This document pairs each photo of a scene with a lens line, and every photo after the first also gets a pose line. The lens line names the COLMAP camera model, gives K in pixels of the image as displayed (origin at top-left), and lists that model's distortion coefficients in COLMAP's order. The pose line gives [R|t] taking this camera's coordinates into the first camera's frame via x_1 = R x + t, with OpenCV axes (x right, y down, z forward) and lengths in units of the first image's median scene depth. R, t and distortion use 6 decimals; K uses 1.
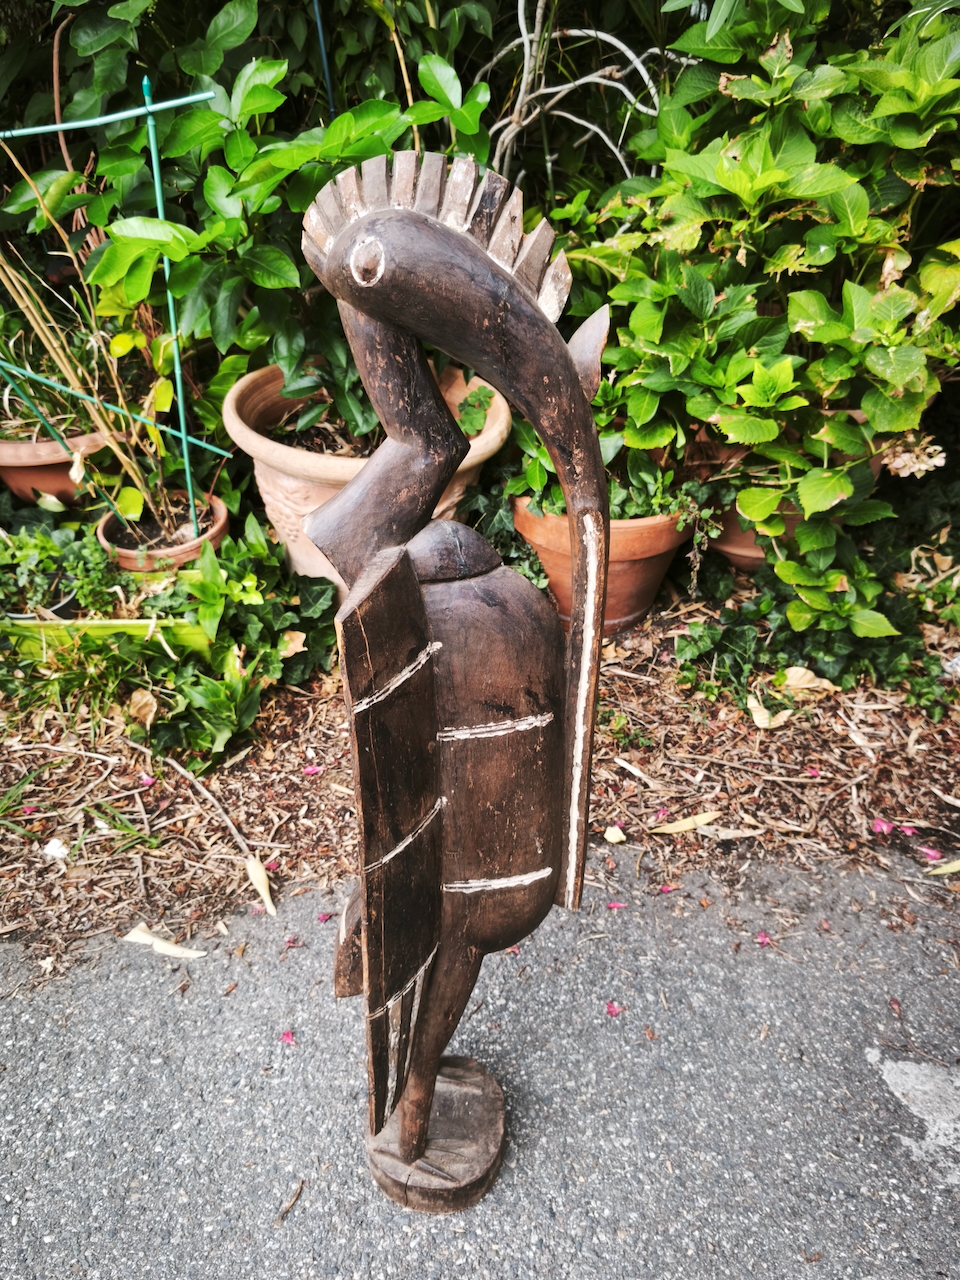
lens RADIAL K [[1021.9, 0, 475.8], [0, 1021.9, 631.2], [0, 0, 1]] dist [0.056160, -0.038209]
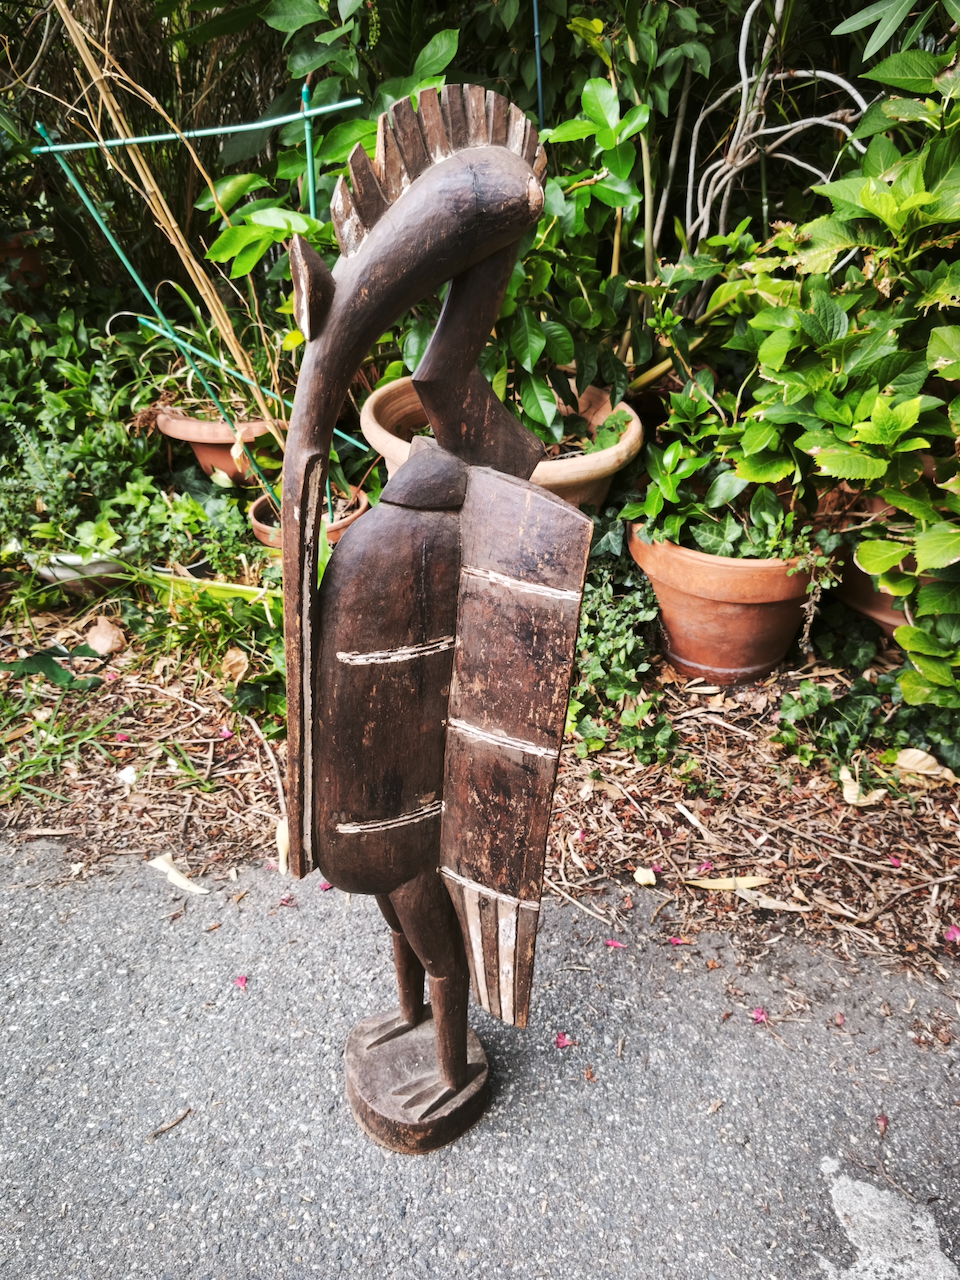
lens RADIAL K [[1021.9, 0, 475.8], [0, 1021.9, 631.2], [0, 0, 1]] dist [0.056160, -0.038209]
pose [[0.950722, 0.153432, -0.269417, 0.200560], [-0.170326, 0.984562, -0.040343, 0.040455], [0.259068, 0.084244, 0.962178, 0.036034]]
